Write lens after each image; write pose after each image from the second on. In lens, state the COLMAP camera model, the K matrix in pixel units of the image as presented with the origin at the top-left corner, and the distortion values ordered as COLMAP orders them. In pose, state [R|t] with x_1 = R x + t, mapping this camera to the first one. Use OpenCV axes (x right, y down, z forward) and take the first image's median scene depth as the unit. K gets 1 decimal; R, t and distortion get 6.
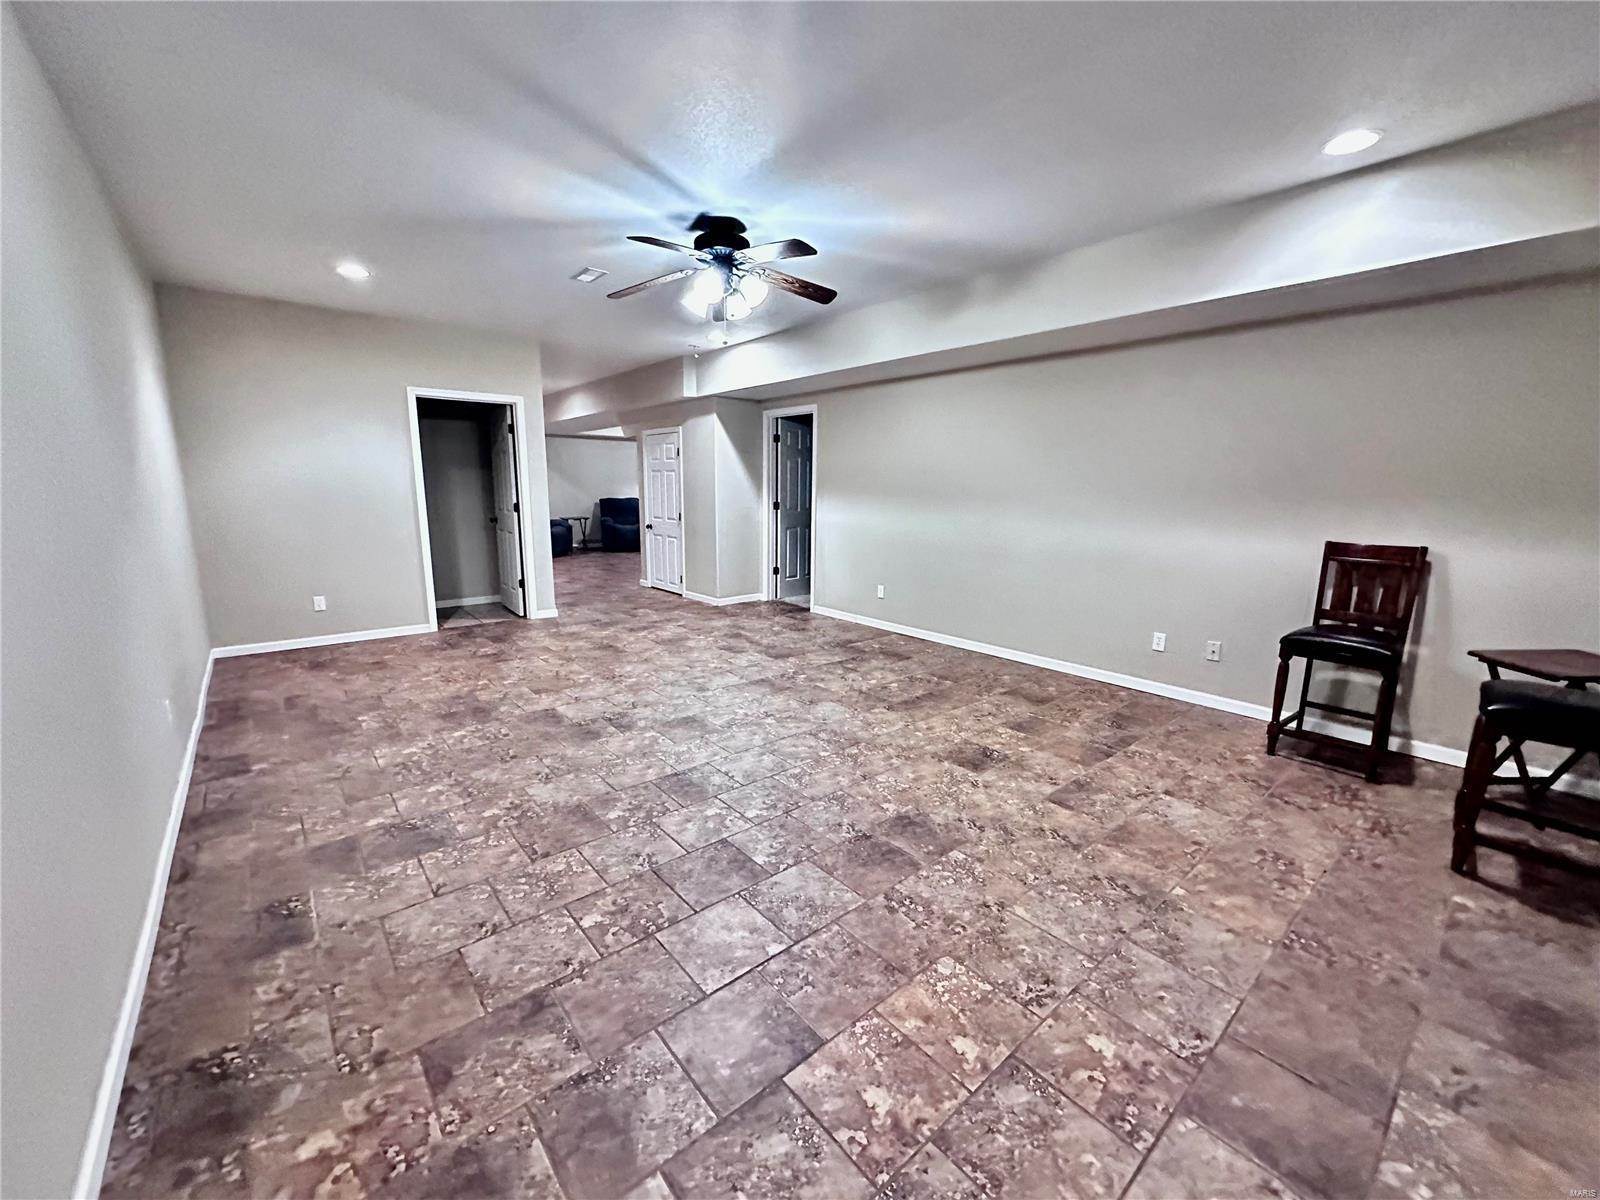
lens RADIAL K [[636.3, 0, 796.5], [0, 636.3, 598.4], [0, 0, 1]] dist [0.000512, 0.000117]
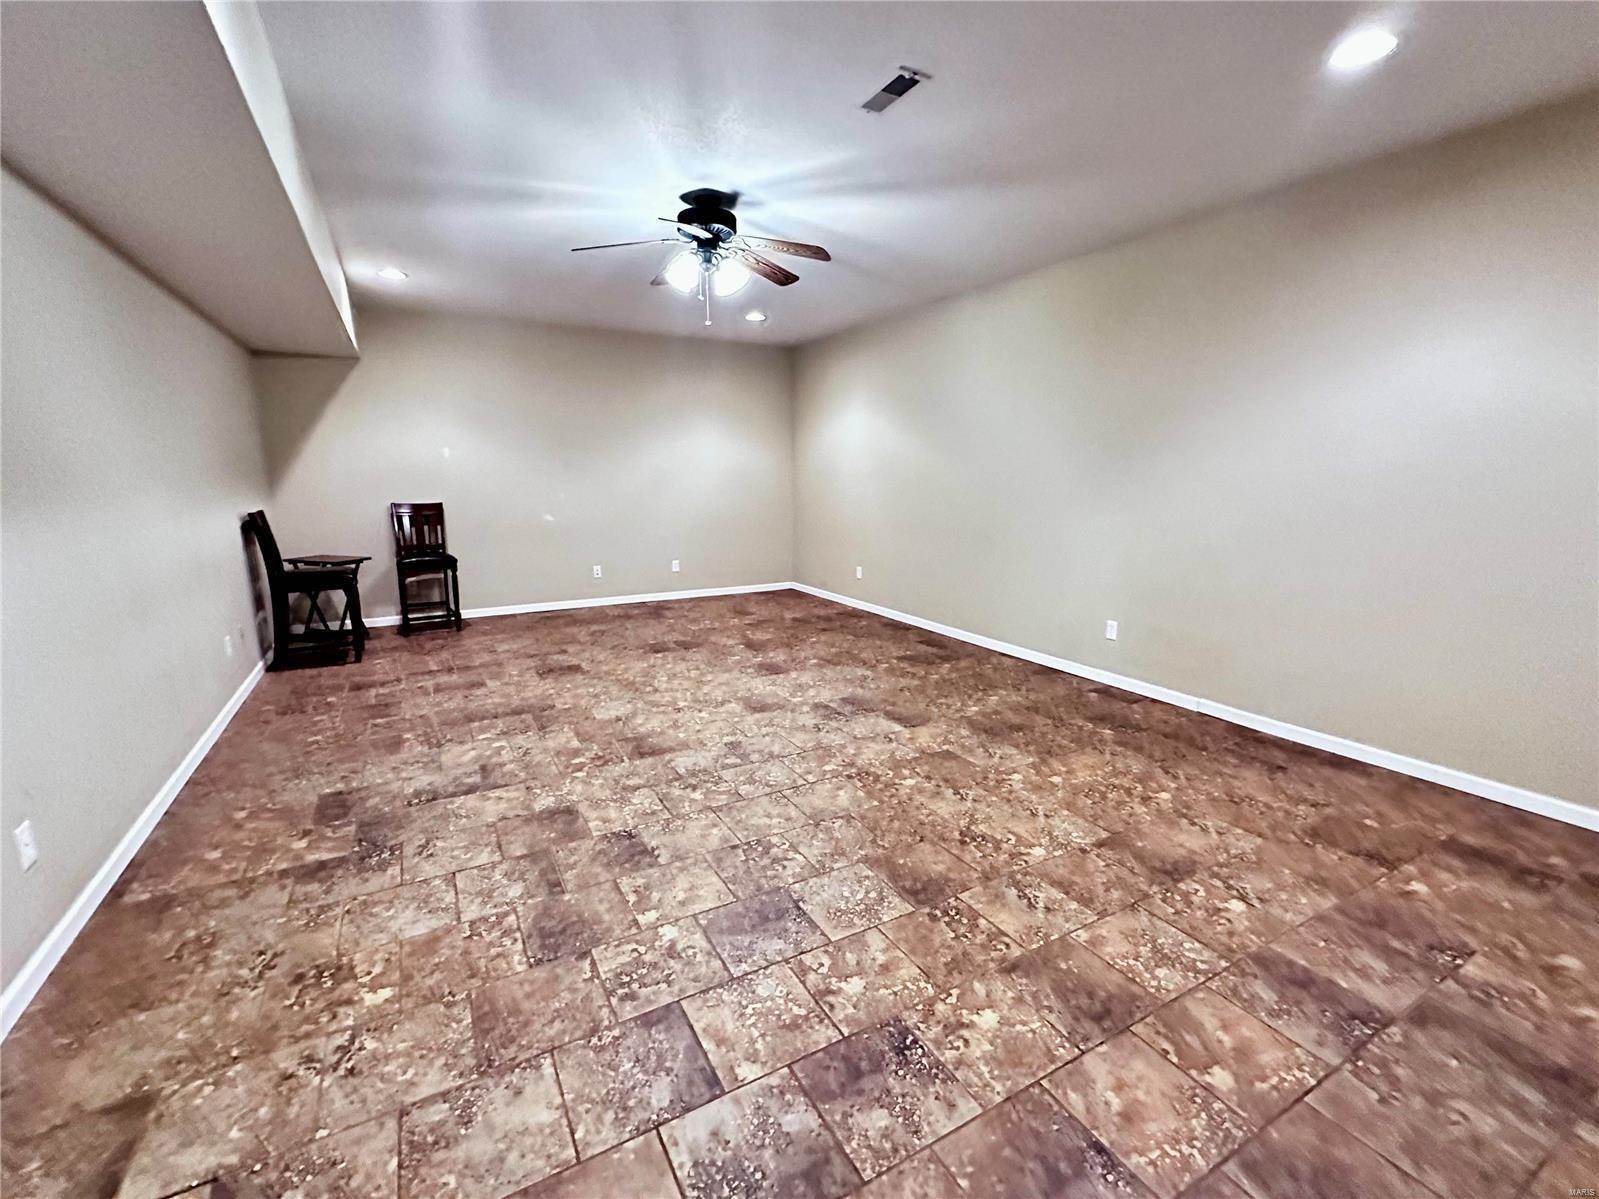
lens RADIAL K [[678.4, 0, 796.3], [0, 678.4, 600.8], [0, 0, 1]] dist [0.002645, 0.000068]
pose [[-0.981539, -0.043428, 0.186268, -0.398517], [0.026452, 0.933698, 0.357082, -0.329590], [-0.189425, 0.355418, -0.915312, 1.821560]]
